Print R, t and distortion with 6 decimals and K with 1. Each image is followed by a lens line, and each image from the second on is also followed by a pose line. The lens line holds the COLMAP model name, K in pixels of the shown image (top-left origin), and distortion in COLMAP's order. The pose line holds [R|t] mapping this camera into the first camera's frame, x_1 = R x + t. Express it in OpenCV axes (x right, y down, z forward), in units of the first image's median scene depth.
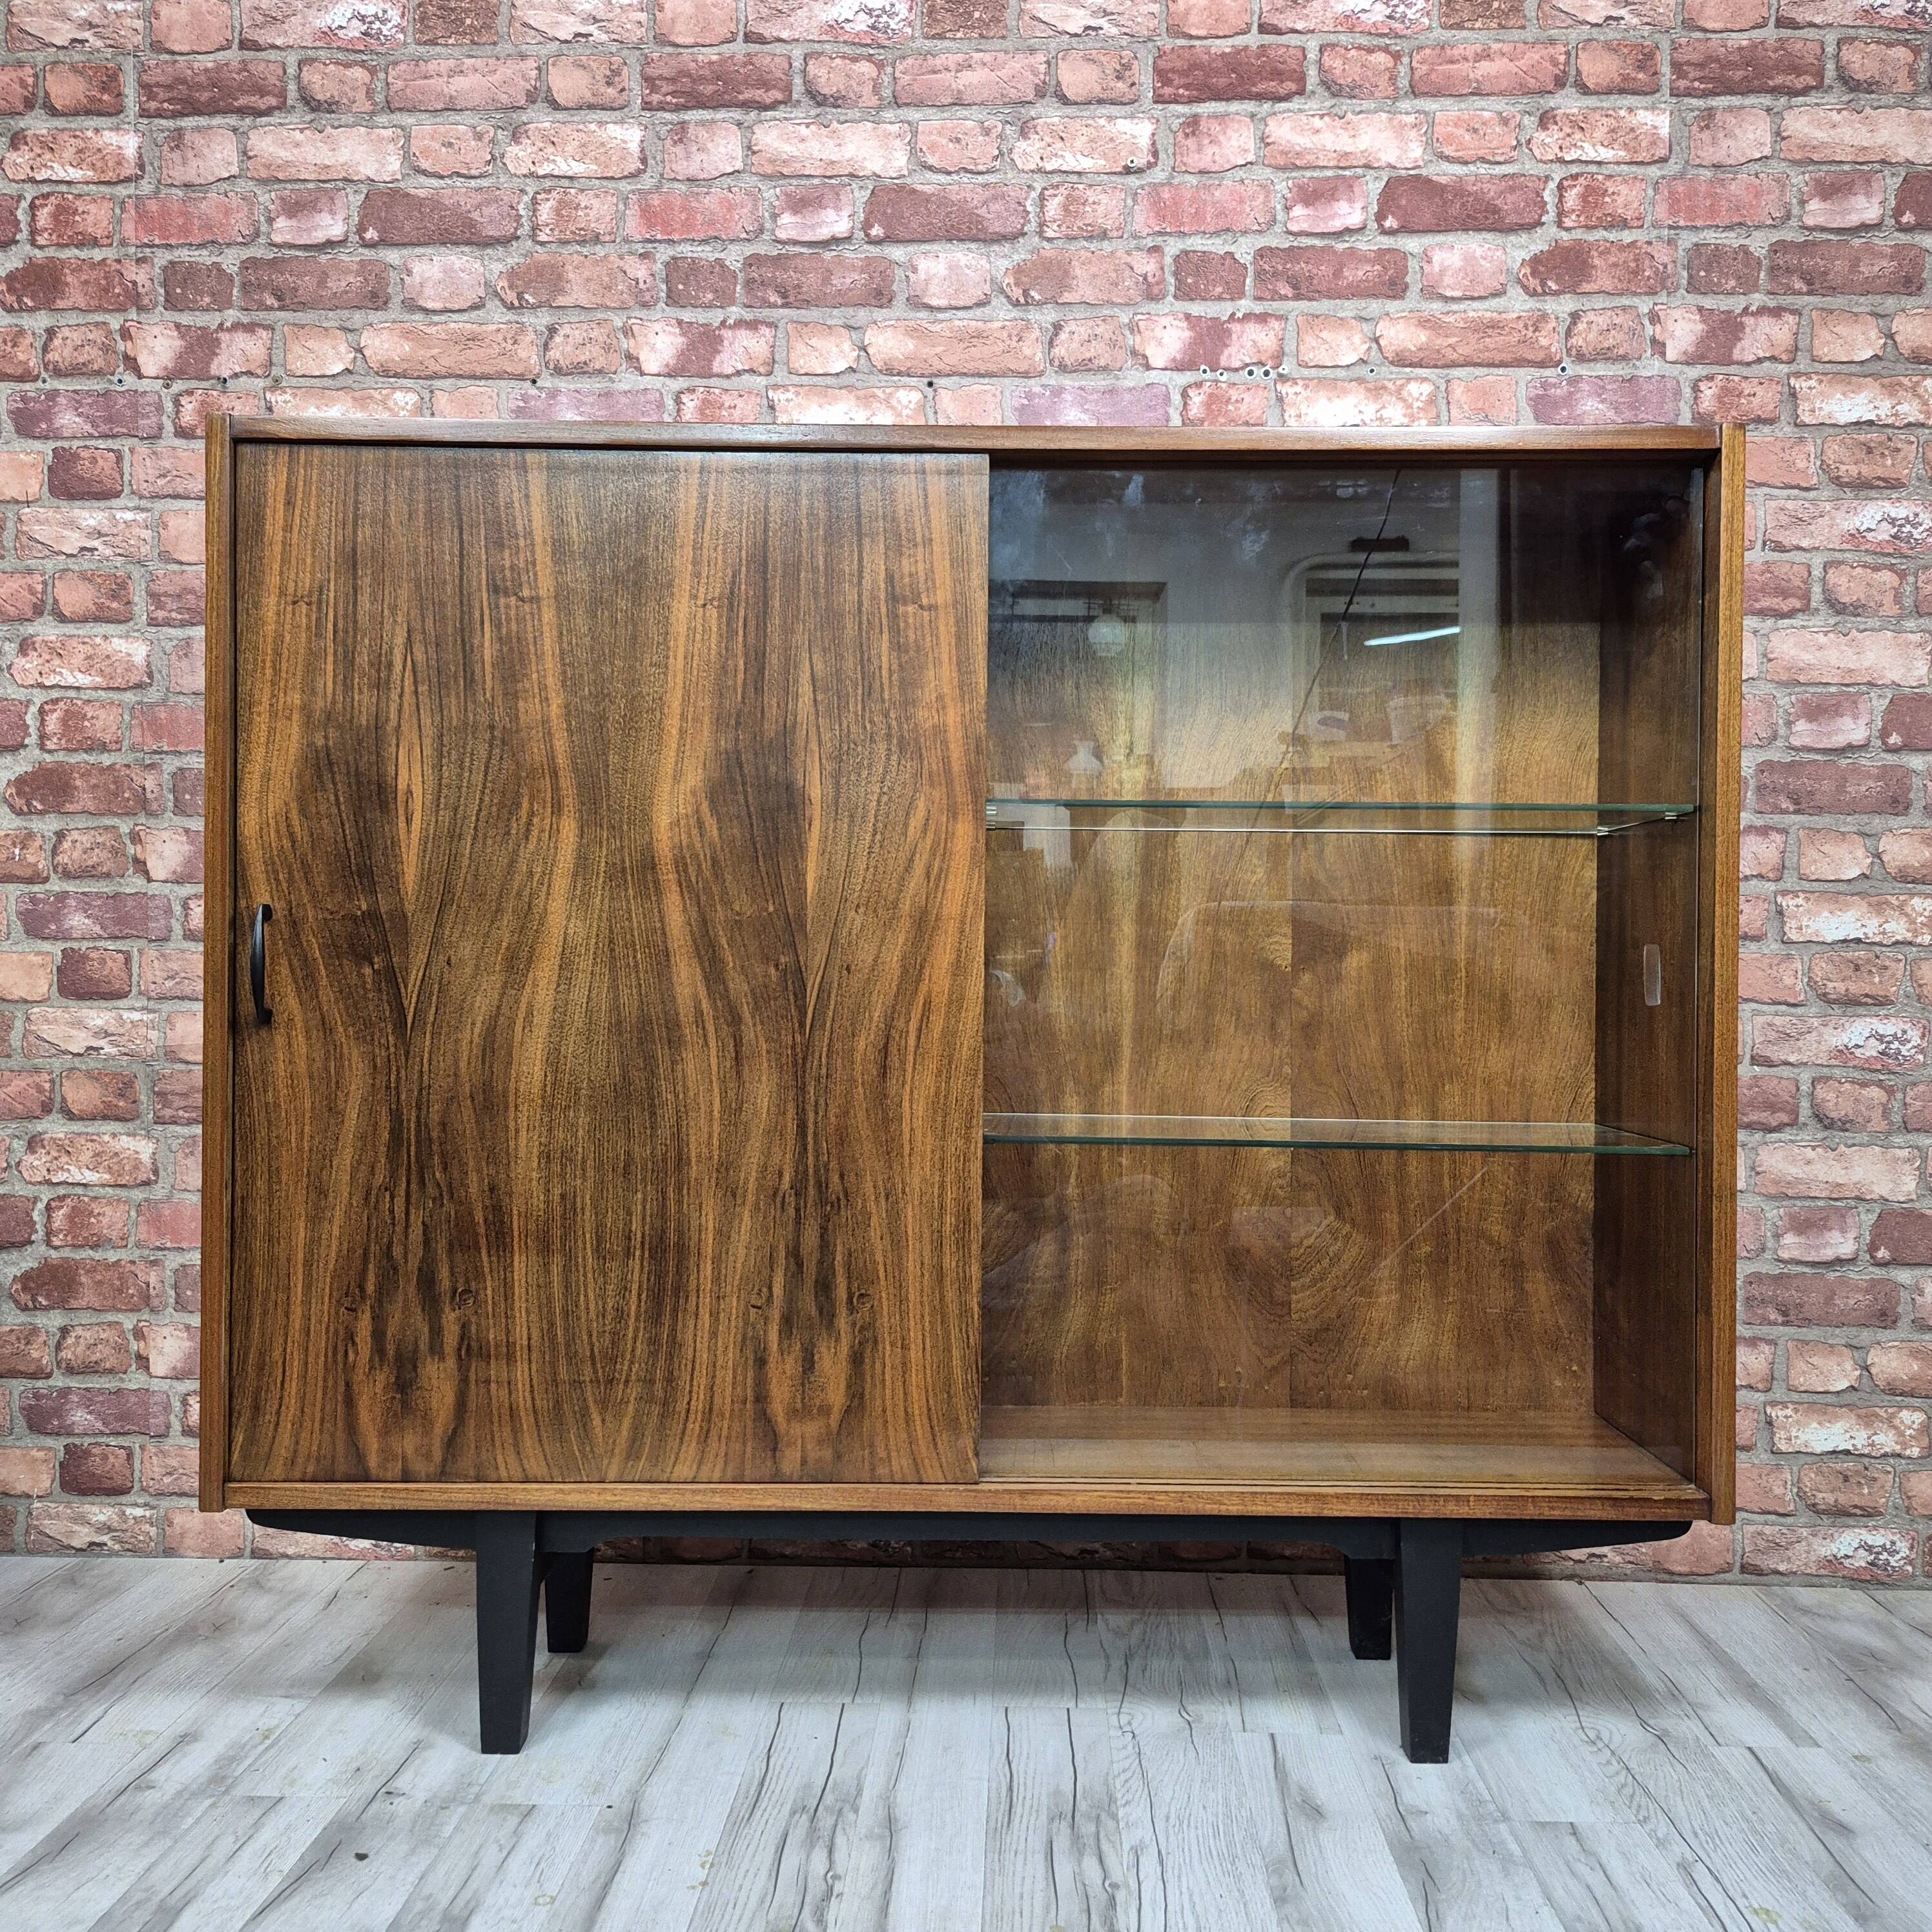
lens RADIAL K [[1775.4, 0, 979.3], [0, 1775.4, 970.4], [0, 0, 1]] dist [0.039769, 0.000000]
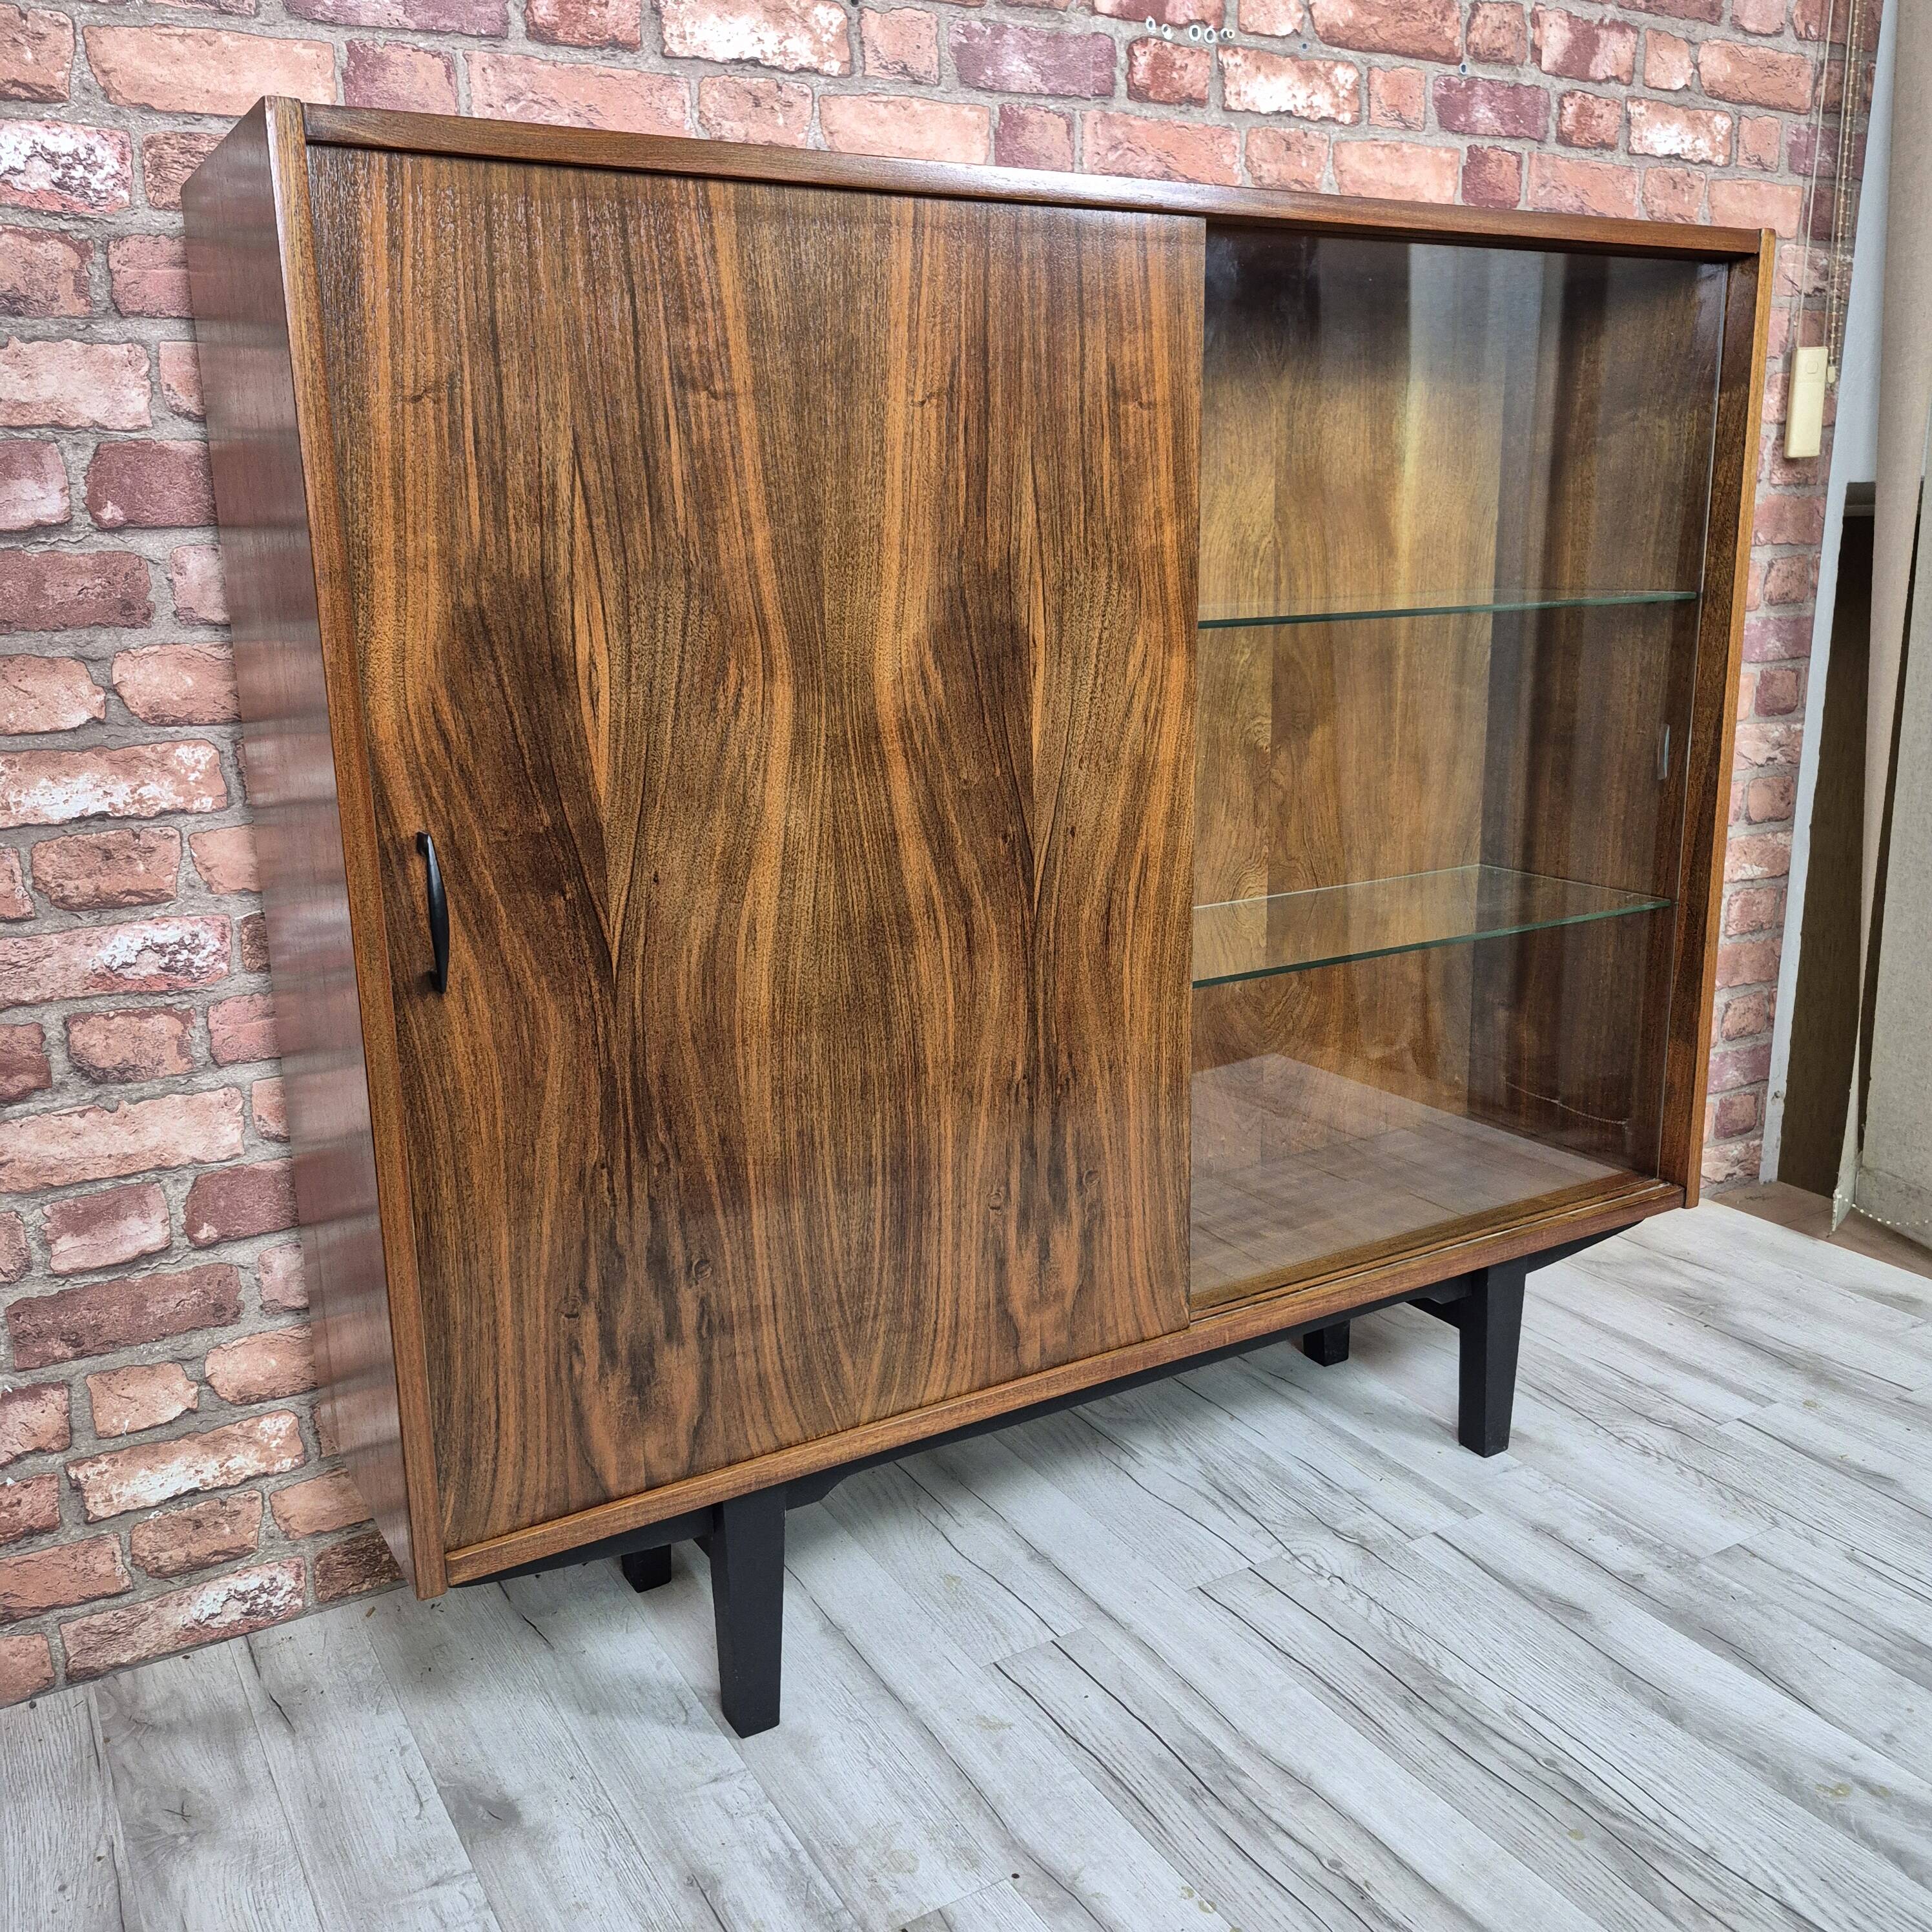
lens RADIAL K [[1761.7, 0, 919.9], [0, 1761.7, 963.6], [0, 0, 1]] dist [0.038357, 0.000000]
pose [[0.869747, -0.145285, 0.471628, -0.568169], [0.032696, 0.970547, 0.238682, -0.150194], [-0.492414, -0.192172, 0.848881, 0.274194]]
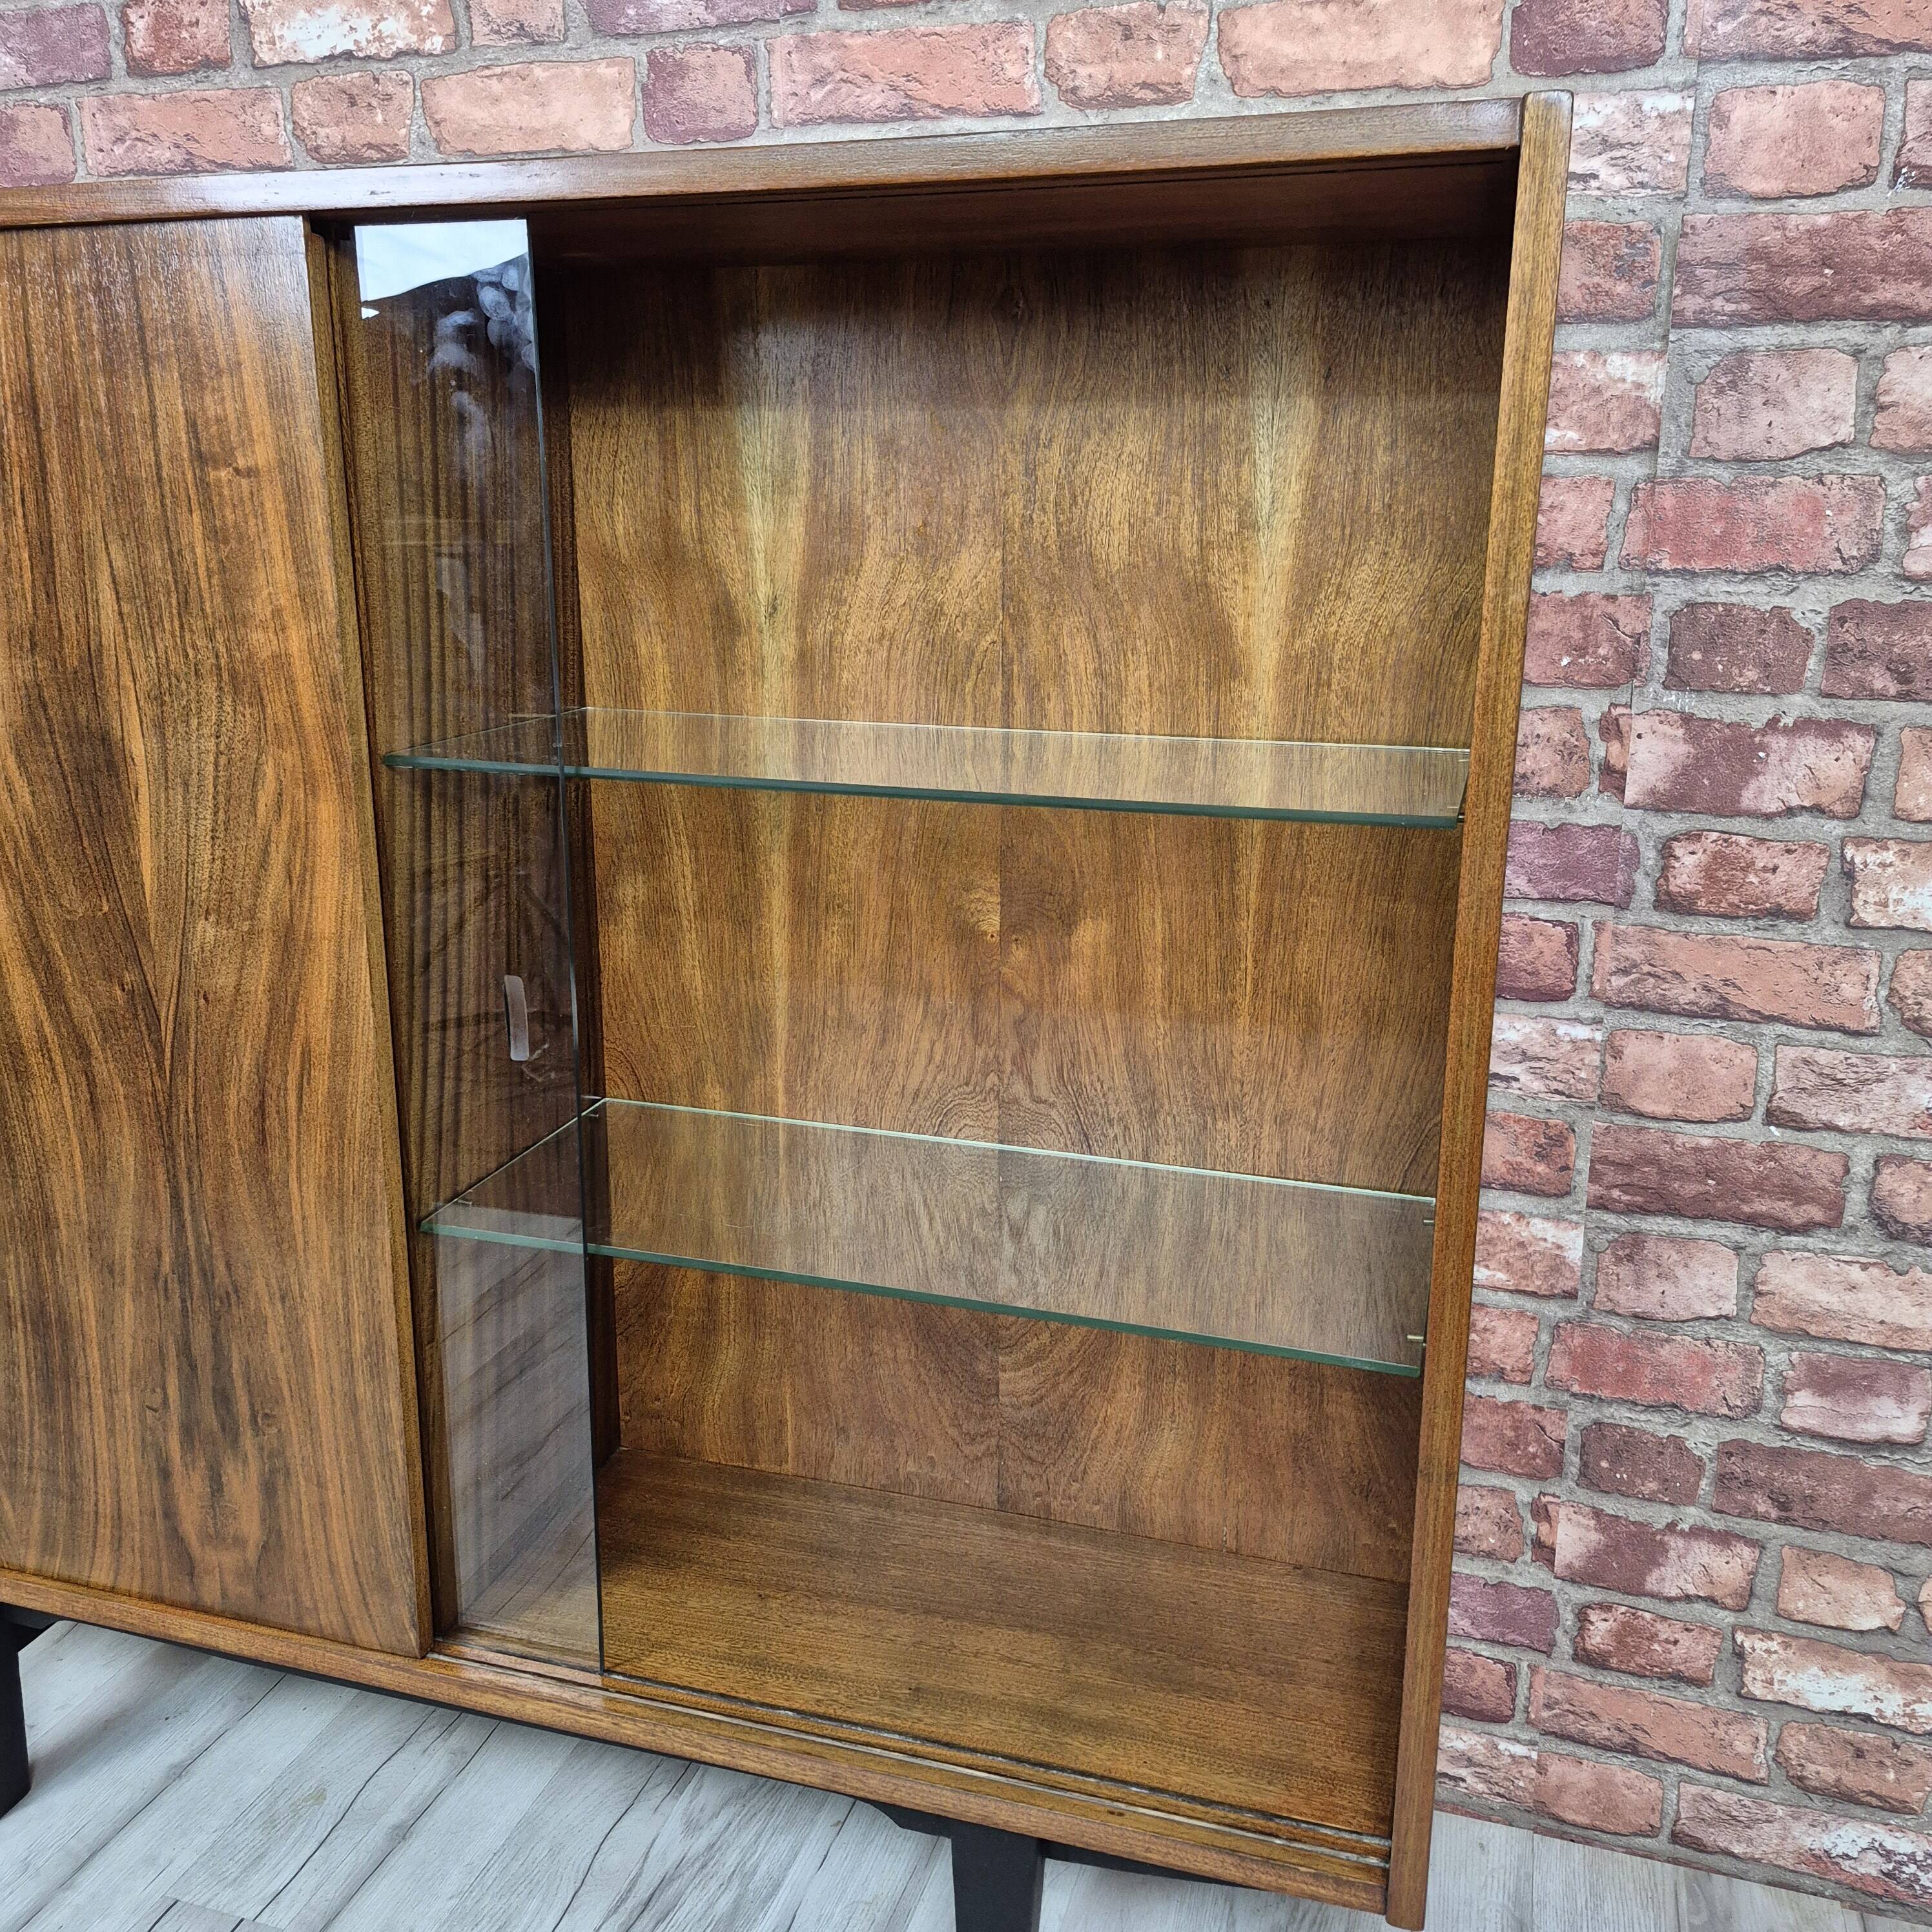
lens RADIAL K [[1776.0, 0, 954.3], [0, 1776.0, 937.9], [0, 0, 1]] dist [0.011102, 0.000000]
pose [[0.953758, 0.069635, -0.292399, 0.419311], [0.004387, 0.969466, 0.245188, -0.197423], [0.300545, -0.235133, 0.924330, 0.437156]]
